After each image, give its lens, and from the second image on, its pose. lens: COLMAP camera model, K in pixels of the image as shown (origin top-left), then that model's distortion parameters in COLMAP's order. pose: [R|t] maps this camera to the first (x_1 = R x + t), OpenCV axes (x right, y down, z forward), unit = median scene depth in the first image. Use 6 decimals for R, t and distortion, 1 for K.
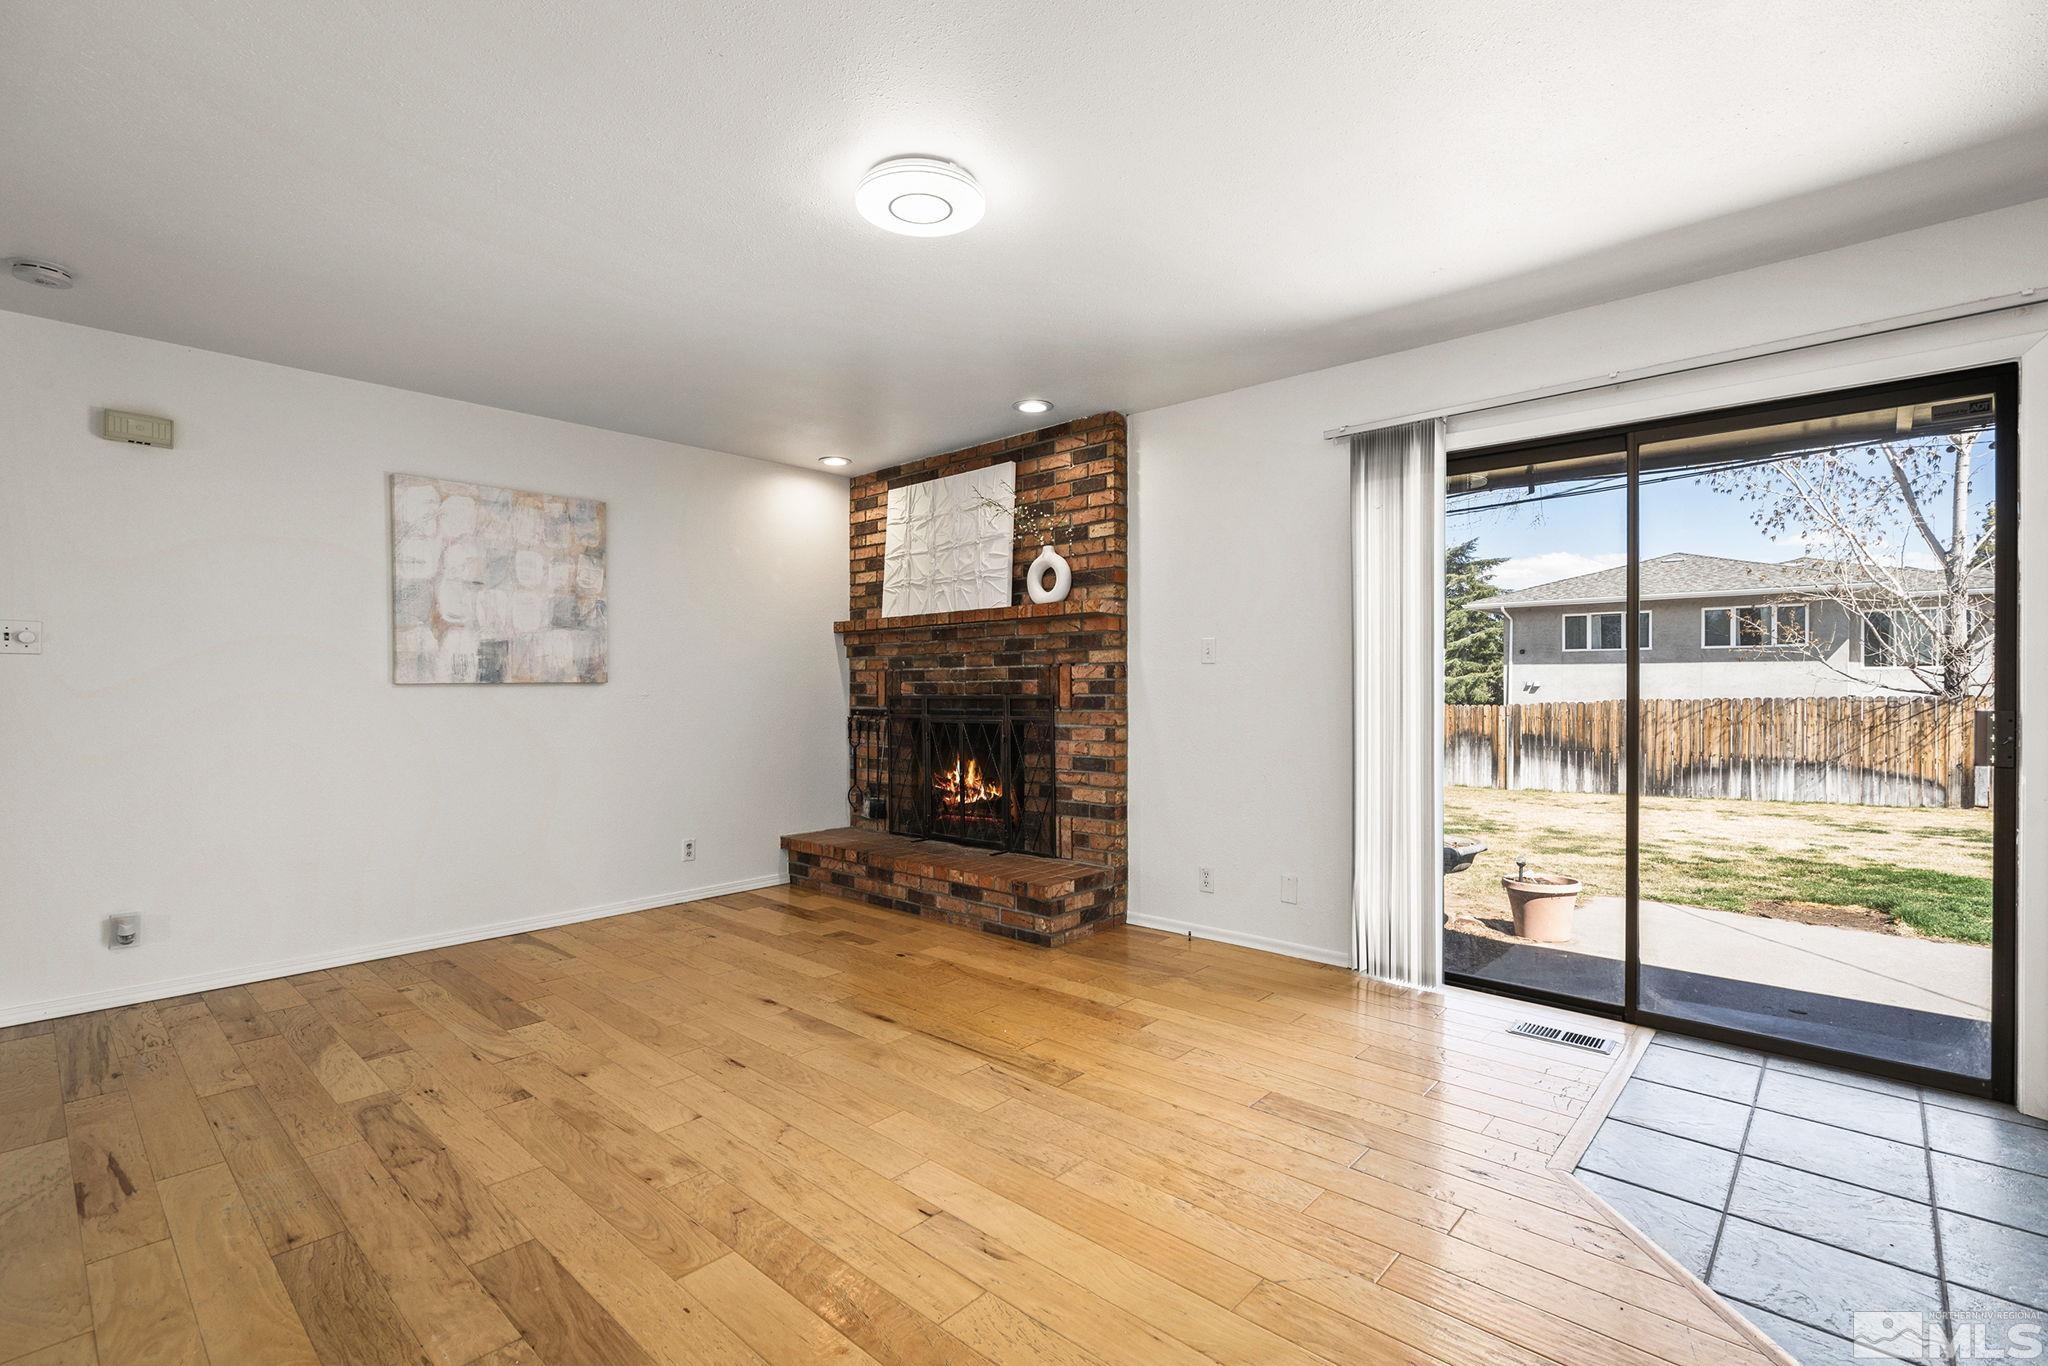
lens RADIAL K [[933.7, 0, 1060.0], [0, 933.7, 675.9], [0, 0, 1]] dist [-0.005085, 0.001276]
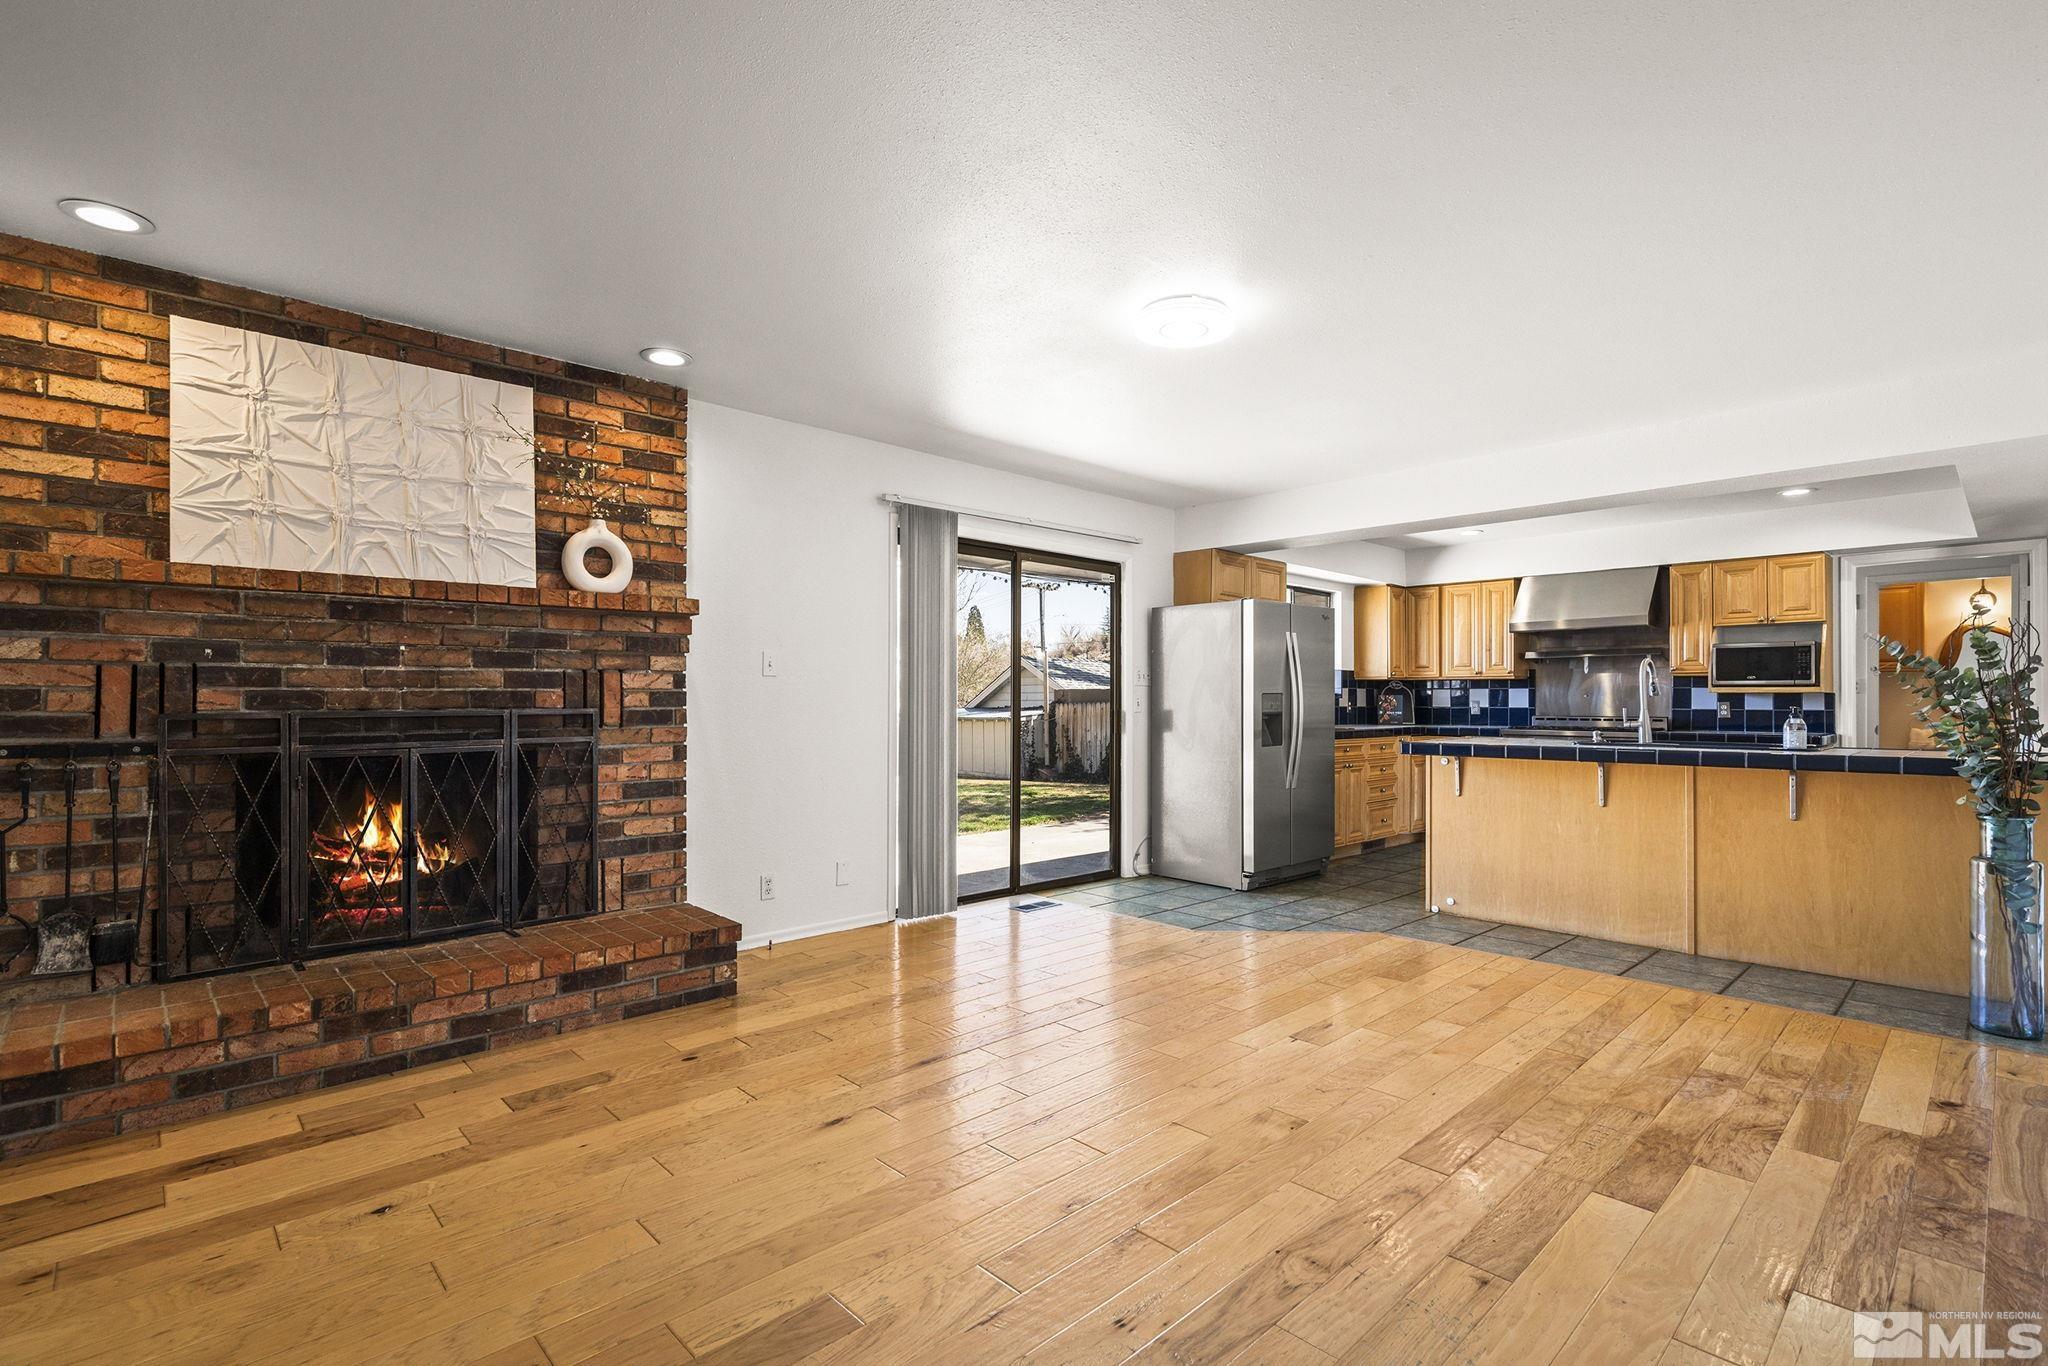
lens RADIAL K [[933.7, 0, 1004.3], [0, 933.7, 681.5], [0, 0, 1]] dist [-0.005085, 0.001276]
pose [[0.106281, 0.019677, 0.994141, -0.763021], [-0.015156, 0.999720, -0.018167, 0.006640], [-0.994221, -0.013136, 0.106549, 0.578397]]
